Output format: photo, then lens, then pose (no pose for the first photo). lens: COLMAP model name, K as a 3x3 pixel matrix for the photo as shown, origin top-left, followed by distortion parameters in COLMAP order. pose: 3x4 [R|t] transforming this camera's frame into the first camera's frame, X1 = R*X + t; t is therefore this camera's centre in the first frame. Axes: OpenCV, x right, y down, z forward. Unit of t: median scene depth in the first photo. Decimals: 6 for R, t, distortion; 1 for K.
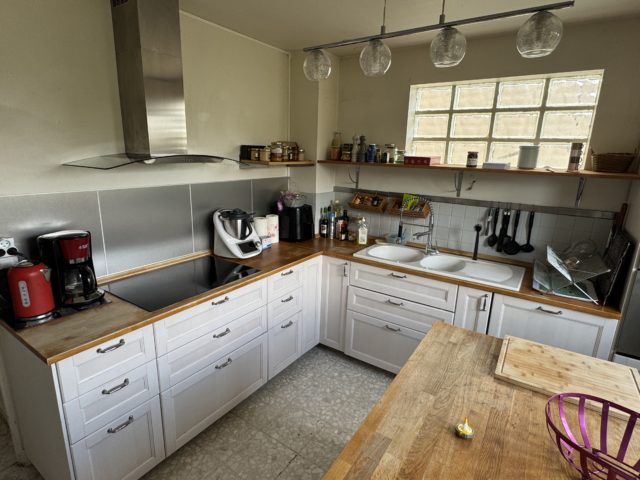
lens RADIAL K [[346.3, 0, 318.9], [0, 346.3, 239.8], [0, 0, 1]] dist [-0.006754, -0.000824]
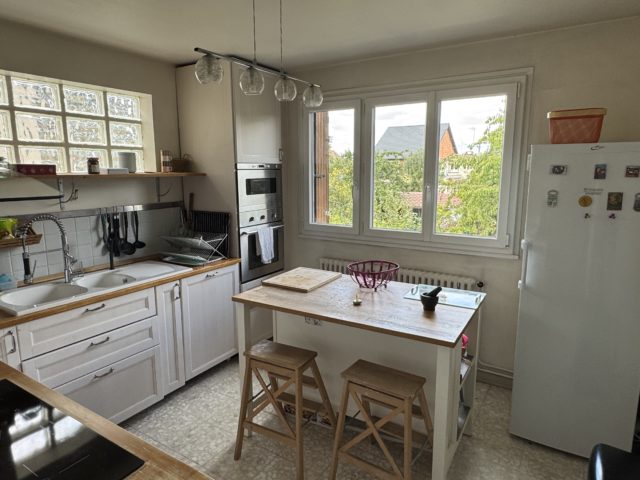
lens RADIAL K [[408.2, 0, 319.3], [0, 408.2, 238.7], [0, 0, 1]] dist [-0.001910, 0.001999]
pose [[-0.049088, -0.195756, 0.979423, -0.711314], [0.241144, 0.949273, 0.201816, -0.119722], [-0.969247, 0.246089, 0.000608, 0.447380]]
